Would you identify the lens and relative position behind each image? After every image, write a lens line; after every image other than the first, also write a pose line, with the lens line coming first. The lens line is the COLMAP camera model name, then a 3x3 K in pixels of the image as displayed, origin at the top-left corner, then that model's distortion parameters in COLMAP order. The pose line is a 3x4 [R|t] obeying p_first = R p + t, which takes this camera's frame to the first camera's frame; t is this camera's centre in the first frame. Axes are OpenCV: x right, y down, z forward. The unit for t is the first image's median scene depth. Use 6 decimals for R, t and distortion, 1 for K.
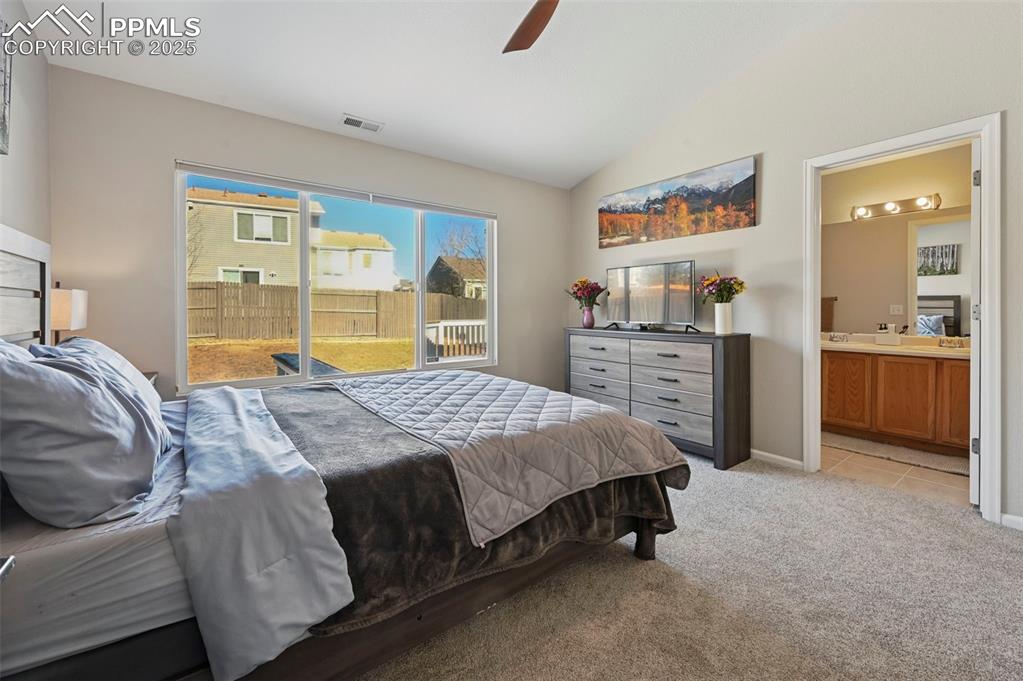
lens RADIAL K [[415.9, 0, 526.5], [0, 415.9, 340.0], [0, 0, 1]] dist [-0.000959, 0.000083]
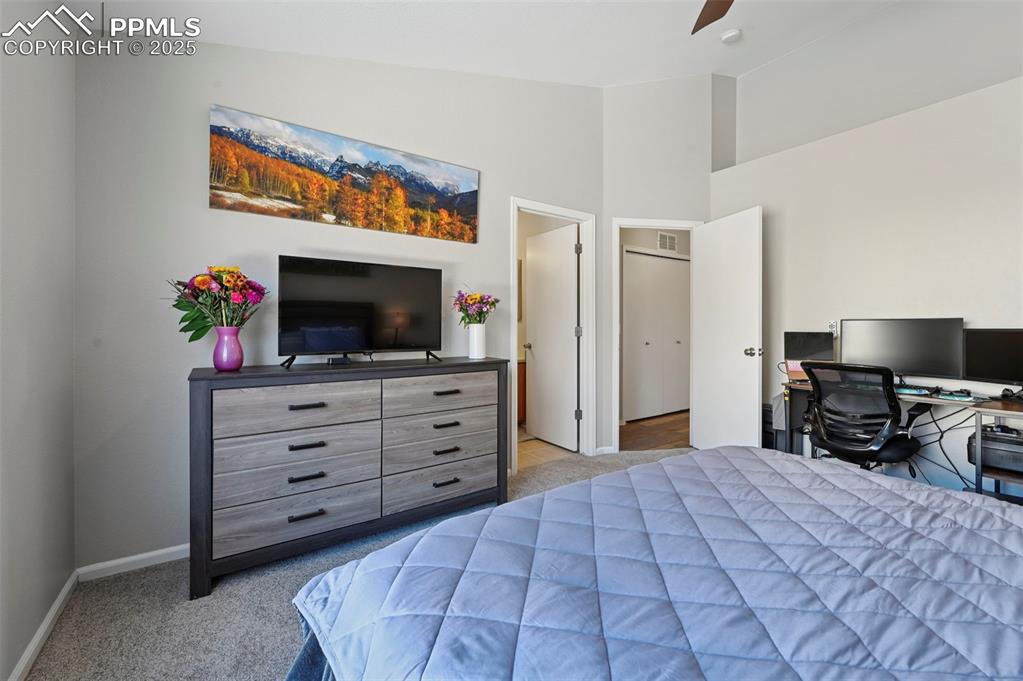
lens RADIAL K [[415.9, 0, 526.5], [0, 415.9, 340.0], [0, 0, 1]] dist [-0.000959, 0.000083]
pose [[0.041631, -0.029791, 0.998689, -0.392439], [0.072518, 0.997009, 0.026718, -0.066320], [-0.996498, 0.071311, 0.043667, 0.815801]]
